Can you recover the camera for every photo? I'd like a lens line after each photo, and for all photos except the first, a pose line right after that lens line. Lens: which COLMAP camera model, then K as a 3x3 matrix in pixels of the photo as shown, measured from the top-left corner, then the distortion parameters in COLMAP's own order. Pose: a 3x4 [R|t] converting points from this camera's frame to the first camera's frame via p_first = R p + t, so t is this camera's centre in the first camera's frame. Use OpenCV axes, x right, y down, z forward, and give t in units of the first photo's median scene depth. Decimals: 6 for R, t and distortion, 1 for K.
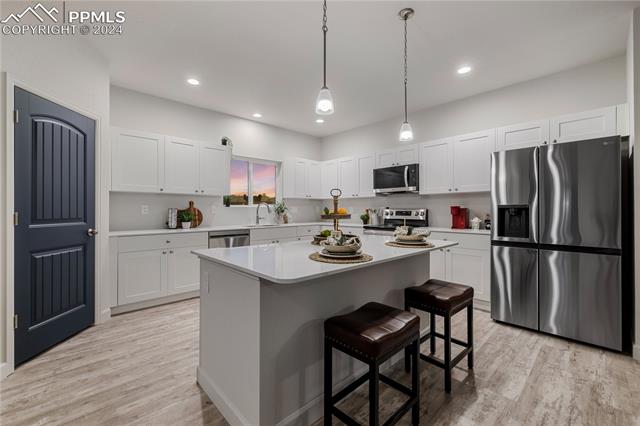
lens RADIAL K [[268.4, 0, 317.9], [0, 268.4, 209.6], [0, 0, 1]] dist [0.000628, 0.000053]
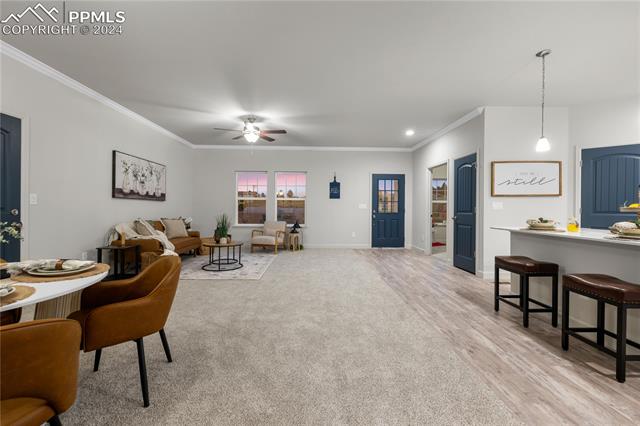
lens RADIAL K [[268.4, 0, 317.9], [0, 268.4, 209.6], [0, 0, 1]] dist [0.000628, 0.000053]
pose [[-0.670616, -0.003066, -0.741799, 1.465548], [-0.003839, 0.999992, -0.000663, 0.027962], [0.741795, 0.002403, -0.670622, 0.667191]]
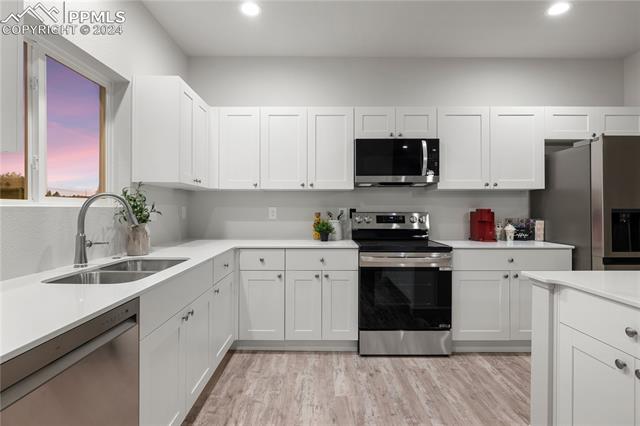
lens RADIAL K [[339.8, 0, 319.1], [0, 339.8, 210.7], [0, 0, 1]] dist [-0.000507, -0.000209]
pose [[0.682085, 0.000115, 0.731273, -0.583003], [-0.002164, 0.999996, 0.001861, -0.011431], [-0.731270, -0.002852, 0.682083, 1.006935]]
